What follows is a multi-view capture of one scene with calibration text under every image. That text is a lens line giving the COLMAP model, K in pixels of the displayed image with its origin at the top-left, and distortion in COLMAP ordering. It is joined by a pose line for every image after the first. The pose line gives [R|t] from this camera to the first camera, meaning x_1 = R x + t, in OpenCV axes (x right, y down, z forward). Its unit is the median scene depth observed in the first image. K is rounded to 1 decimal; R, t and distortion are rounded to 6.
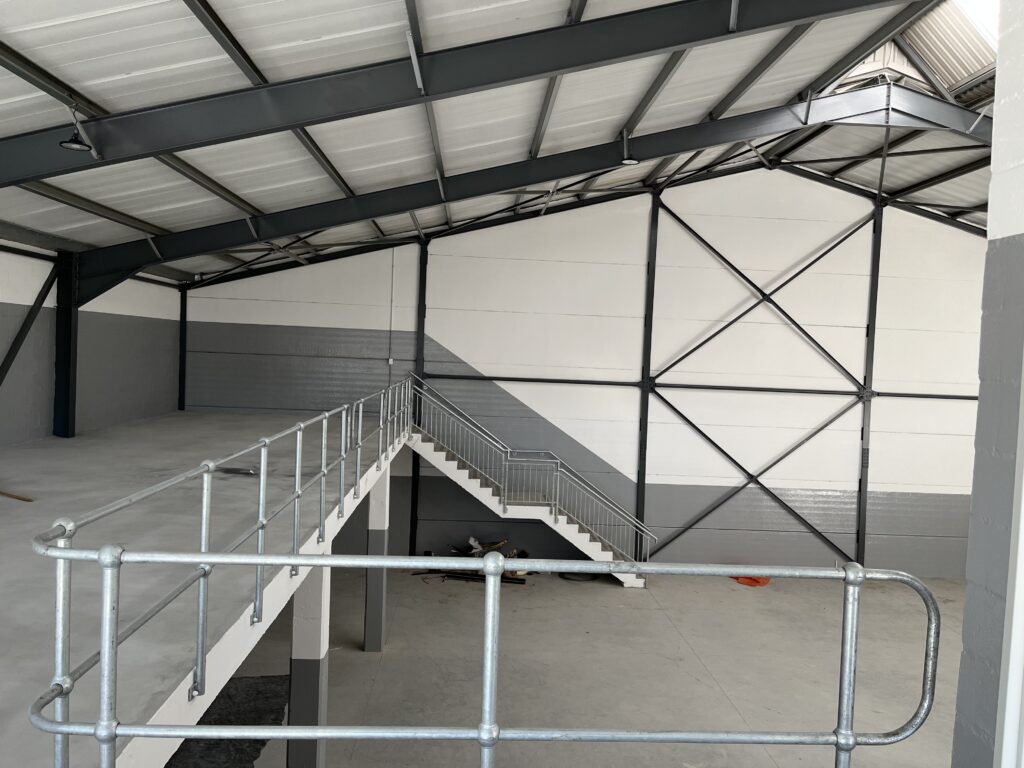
lens RADIAL K [[772.2, 0, 510.9], [0, 772.2, 381.2], [0, 0, 1]] dist [0.031650, -0.033727]
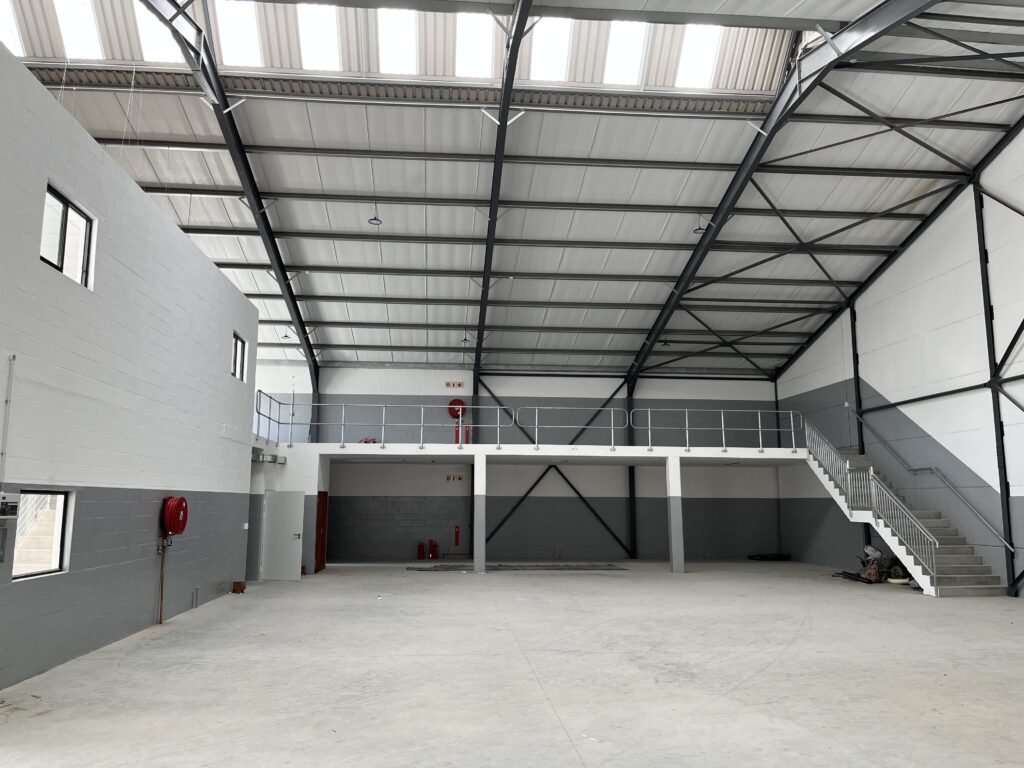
lens RADIAL K [[772.2, 0, 510.4], [0, 772.2, 385.1], [0, 0, 1]] dist [0.031650, -0.033727]
pose [[0.053695, -0.192257, -0.979874, 1.029719], [-0.044395, 0.979860, -0.194687, 0.207370], [0.997570, 0.053955, 0.044078, 0.409002]]
